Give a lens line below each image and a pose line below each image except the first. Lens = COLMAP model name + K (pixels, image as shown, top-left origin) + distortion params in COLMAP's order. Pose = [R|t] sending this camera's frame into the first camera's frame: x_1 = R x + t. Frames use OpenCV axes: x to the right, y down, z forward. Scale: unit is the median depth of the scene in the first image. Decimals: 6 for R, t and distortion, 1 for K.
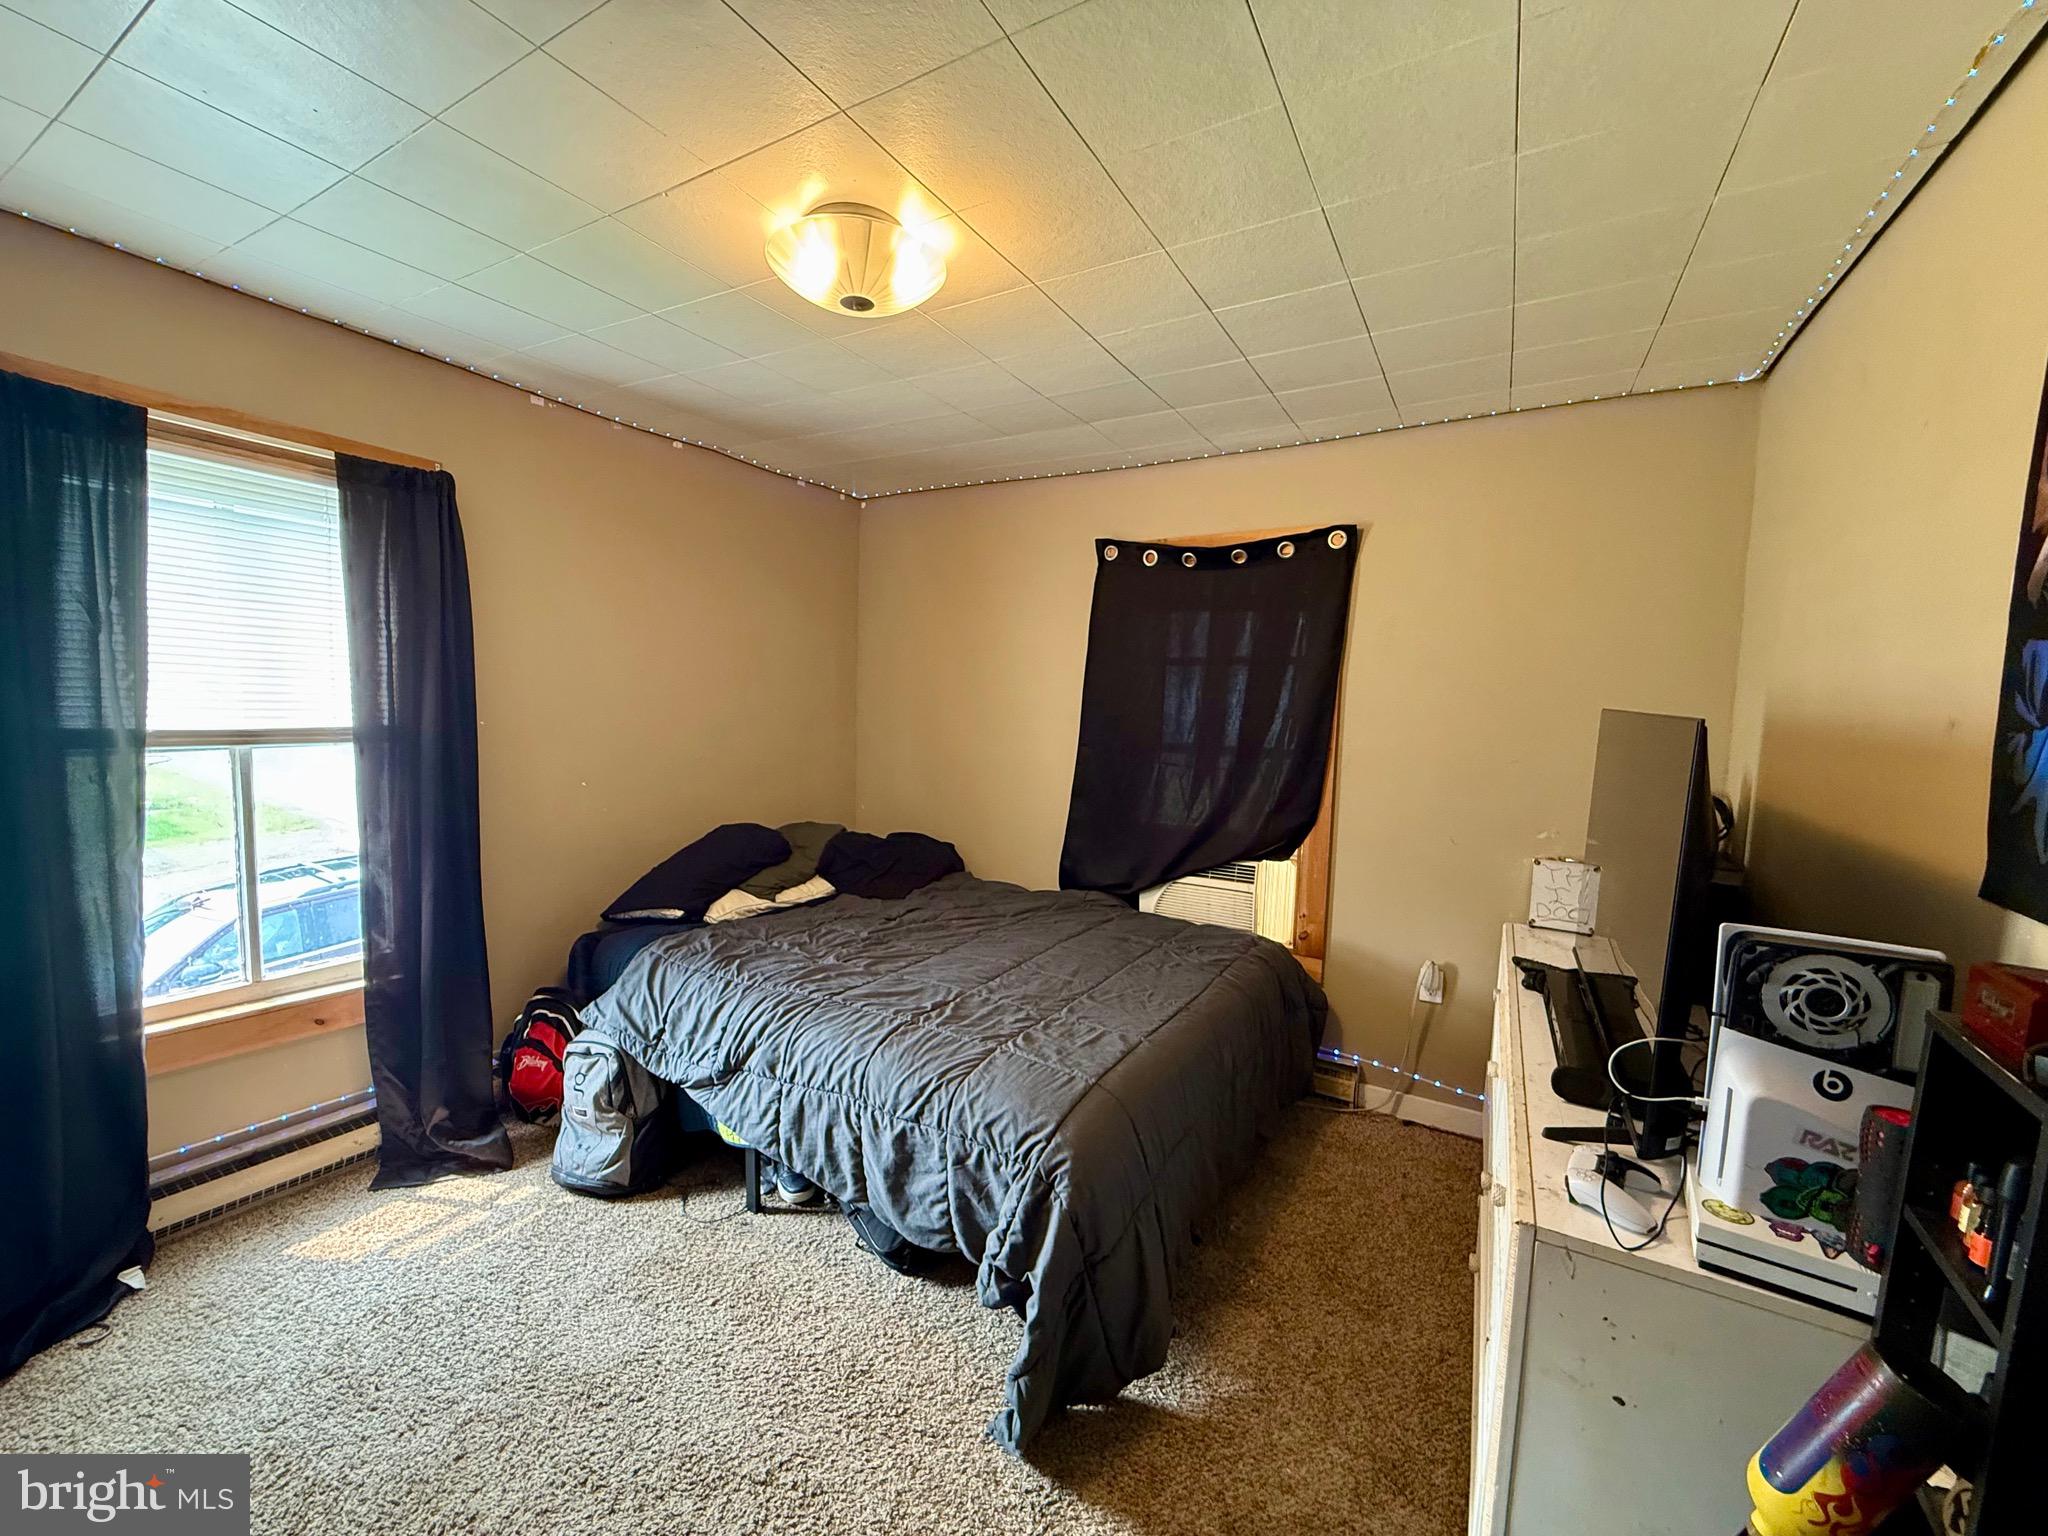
lens RADIAL K [[816.3, 0, 1014.2], [0, 816.3, 774.3], [0, 0, 1]] dist [-0.001656, 0.000089]
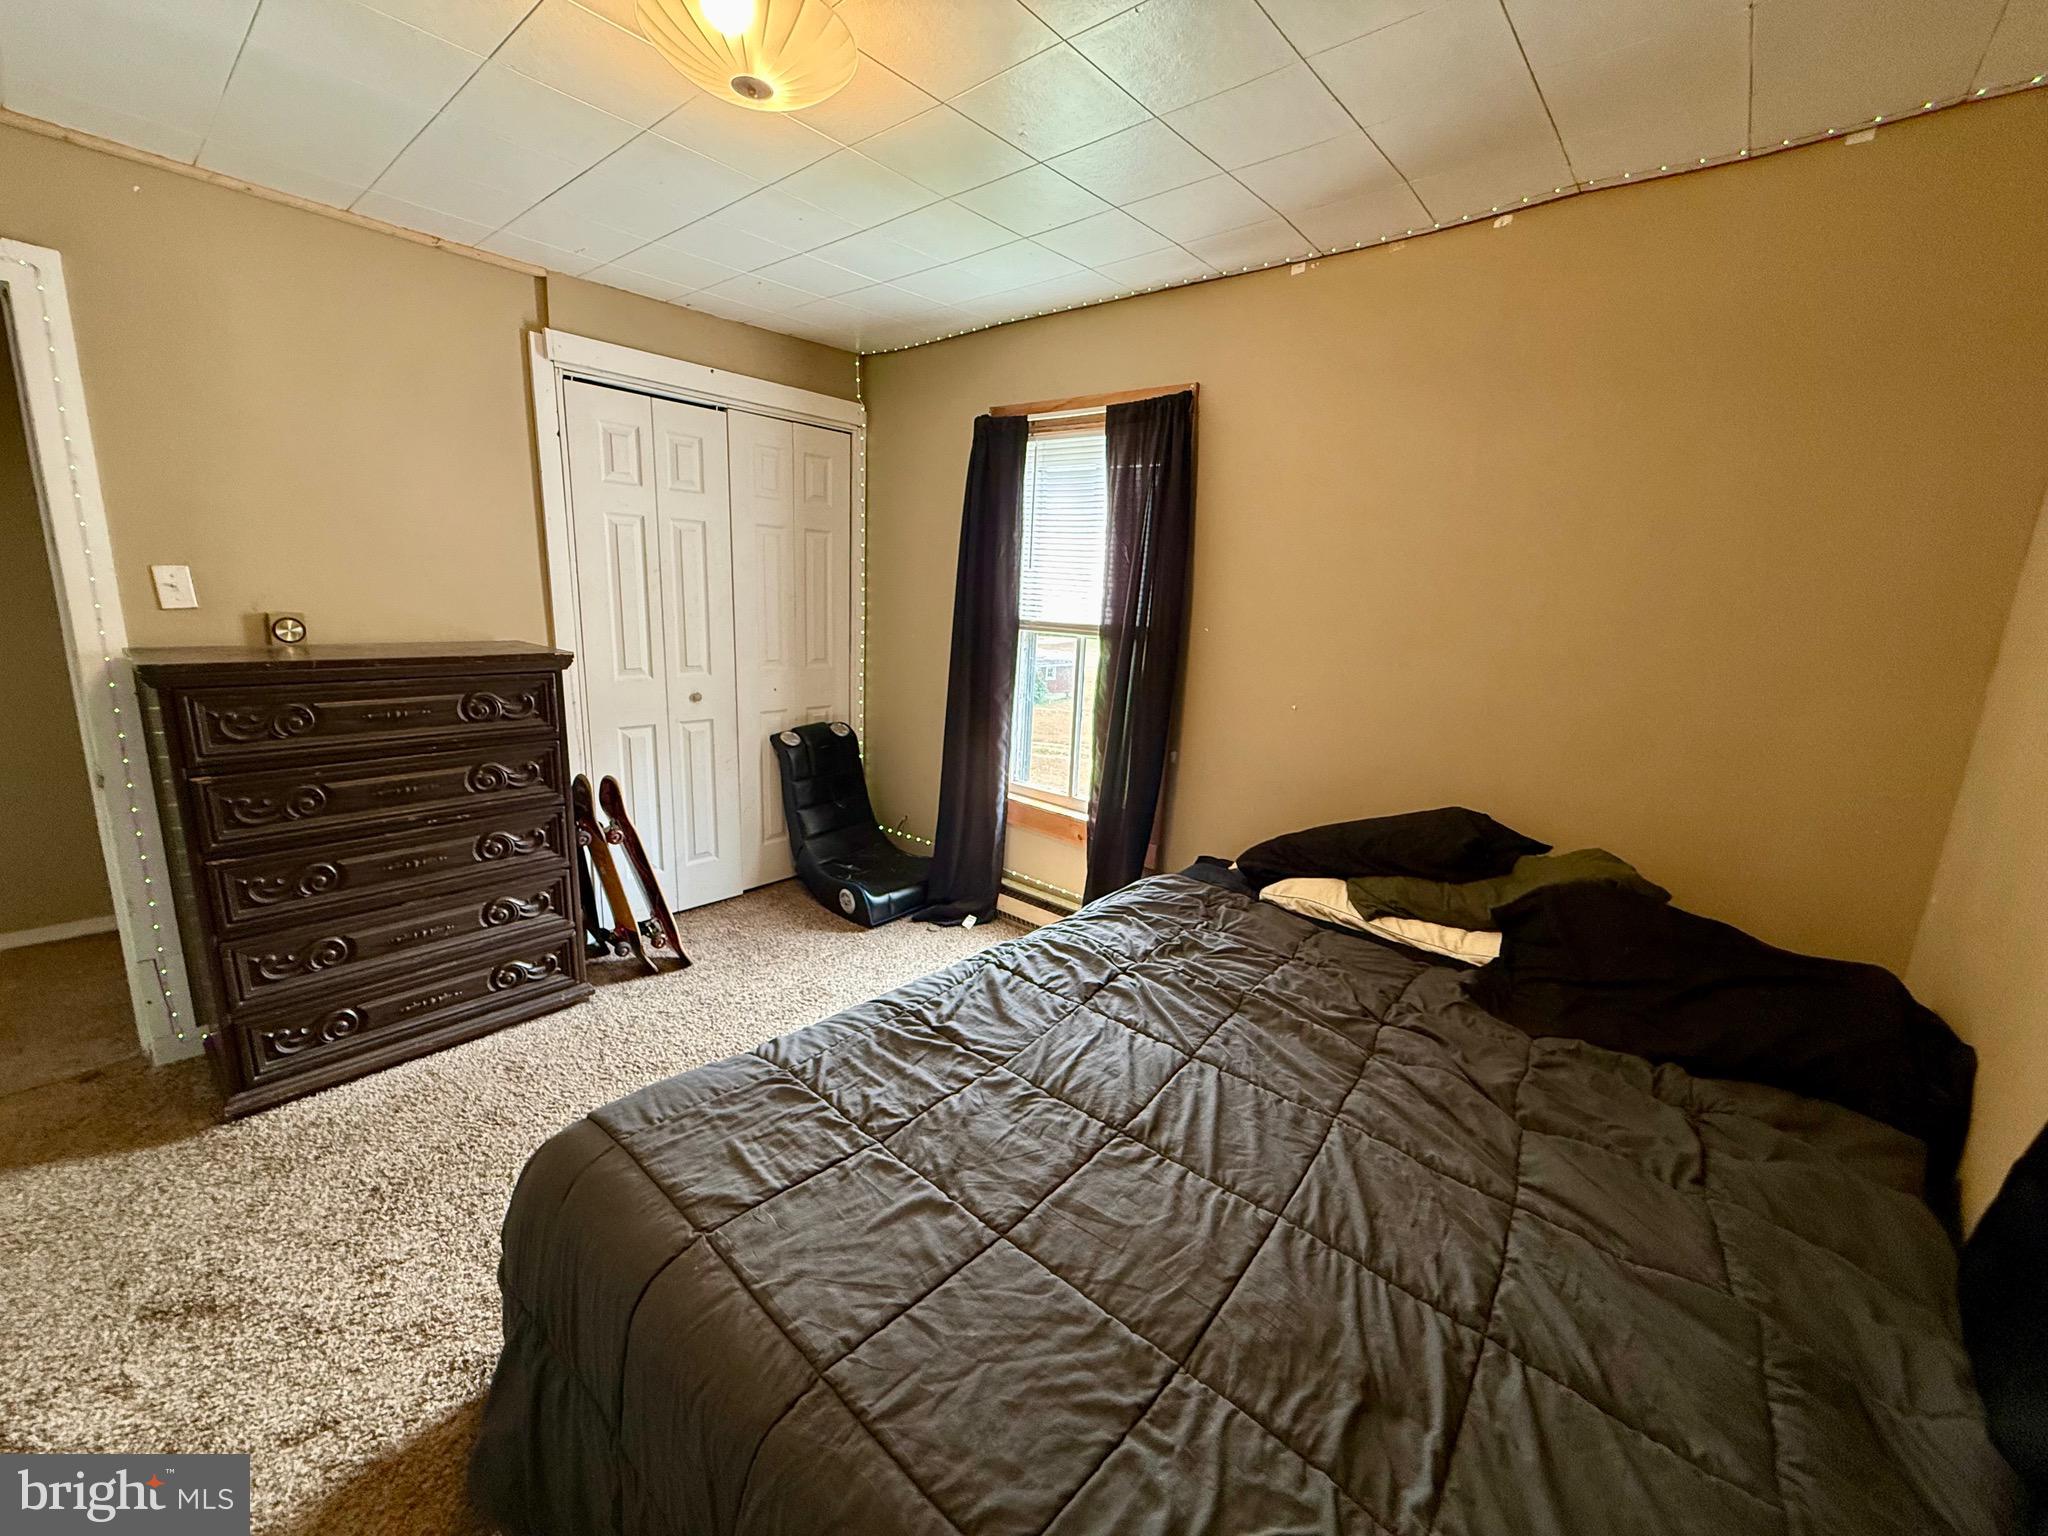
lens RADIAL K [[816.3, 0, 1010.5], [0, 816.3, 764.4], [0, 0, 1]] dist [-0.001656, 0.000089]
pose [[-0.182704, 0.167408, -0.968810, 0.496733], [-0.138784, 0.971138, 0.193983, -0.070437], [0.973323, 0.169897, -0.154197, 1.069483]]
